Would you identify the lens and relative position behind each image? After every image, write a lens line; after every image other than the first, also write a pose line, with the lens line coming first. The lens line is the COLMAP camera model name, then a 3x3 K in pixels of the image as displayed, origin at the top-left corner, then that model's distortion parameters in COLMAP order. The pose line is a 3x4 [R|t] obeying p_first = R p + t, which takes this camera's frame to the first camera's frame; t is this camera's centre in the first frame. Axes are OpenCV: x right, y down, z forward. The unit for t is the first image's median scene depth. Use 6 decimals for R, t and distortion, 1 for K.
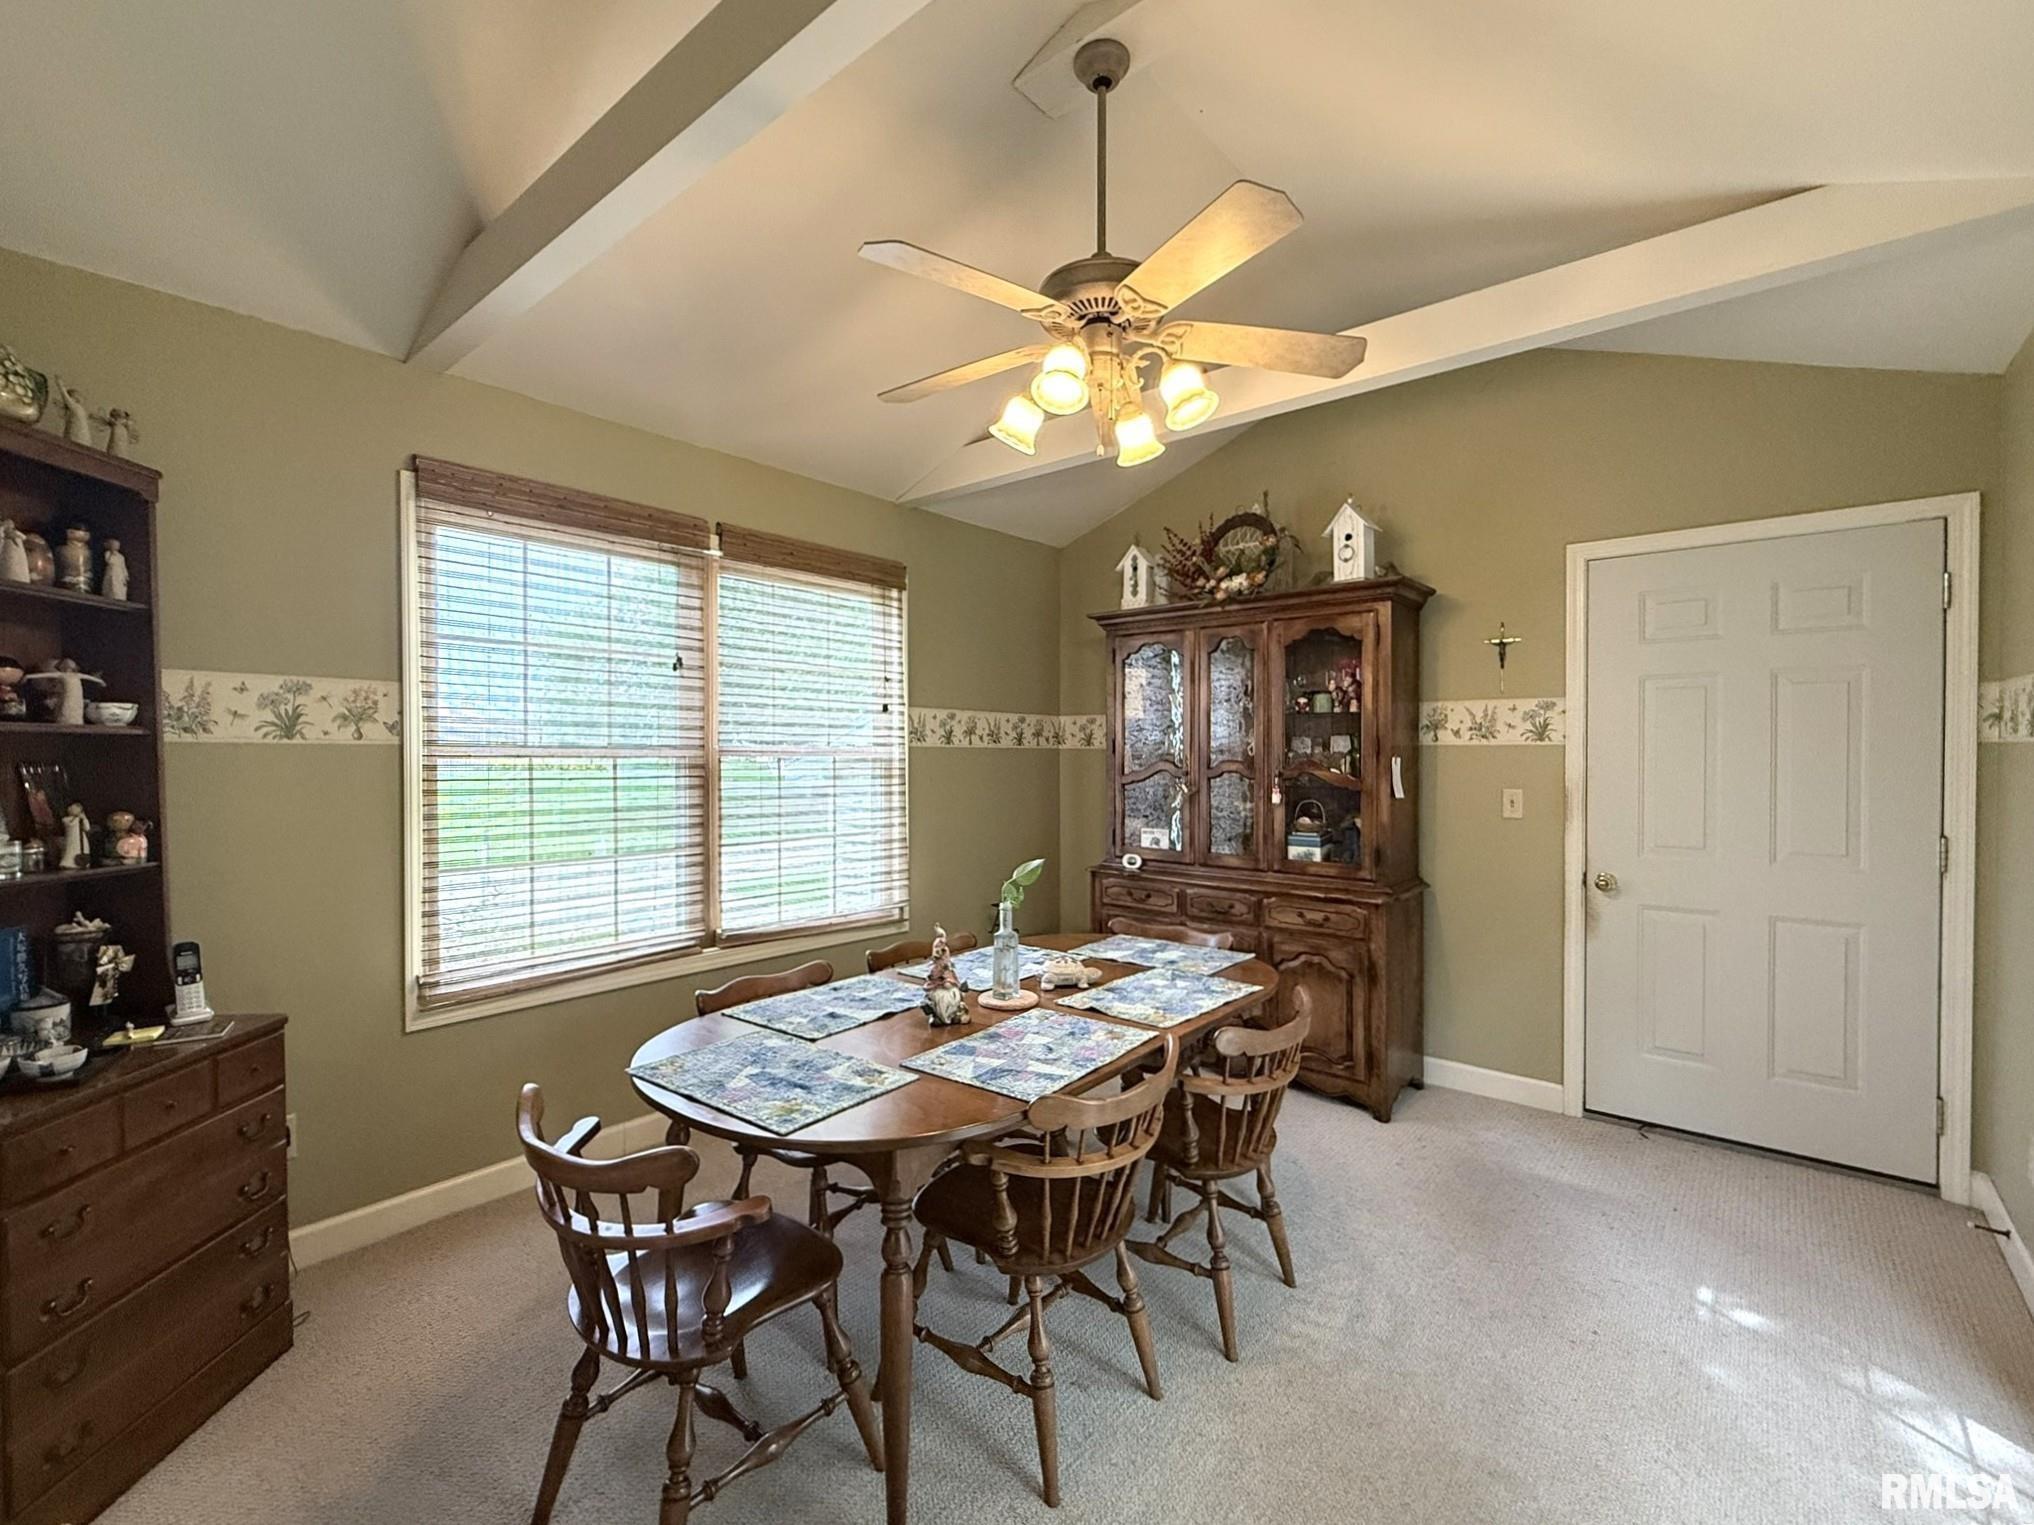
lens RADIAL K [[908.8, 0, 1037.7], [0, 908.8, 750.6], [0, 0, 1]] dist [-0.007109, -0.000469]
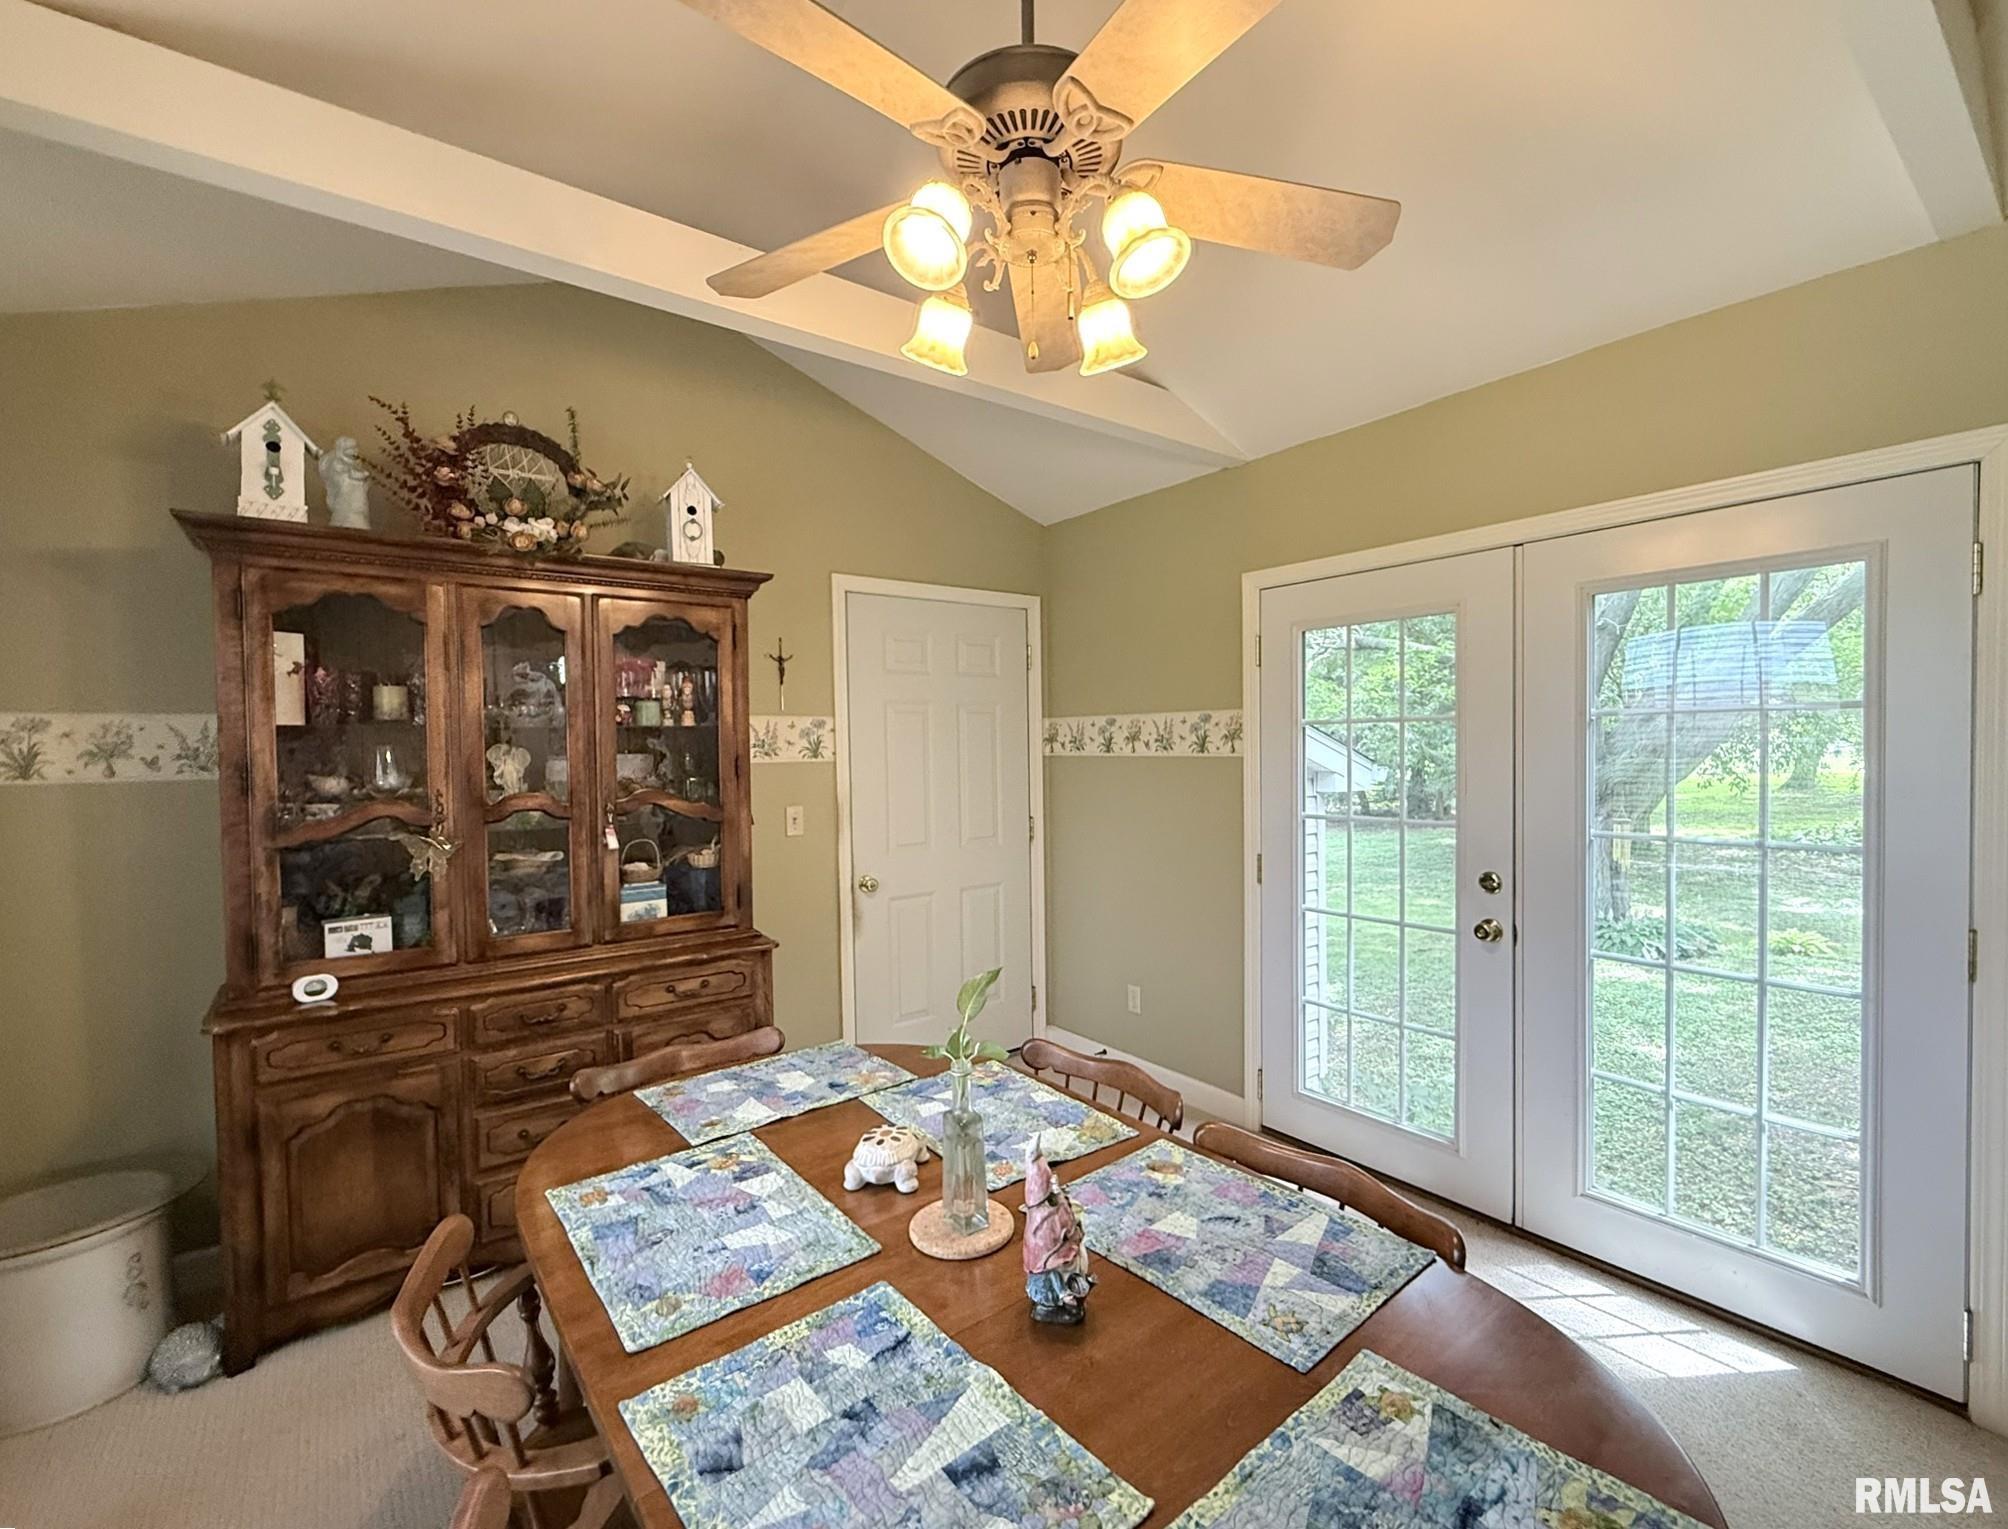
lens RADIAL K [[875.8, 0, 1042.0], [0, 875.8, 752.9], [0, 0, 1]] dist [-0.000984, -0.000206]
pose [[0.211018, -0.009169, 0.977439, -0.361228], [0.010977, 0.999915, 0.007011, -0.020059], [-0.977421, 0.009250, 0.211100, 0.531608]]
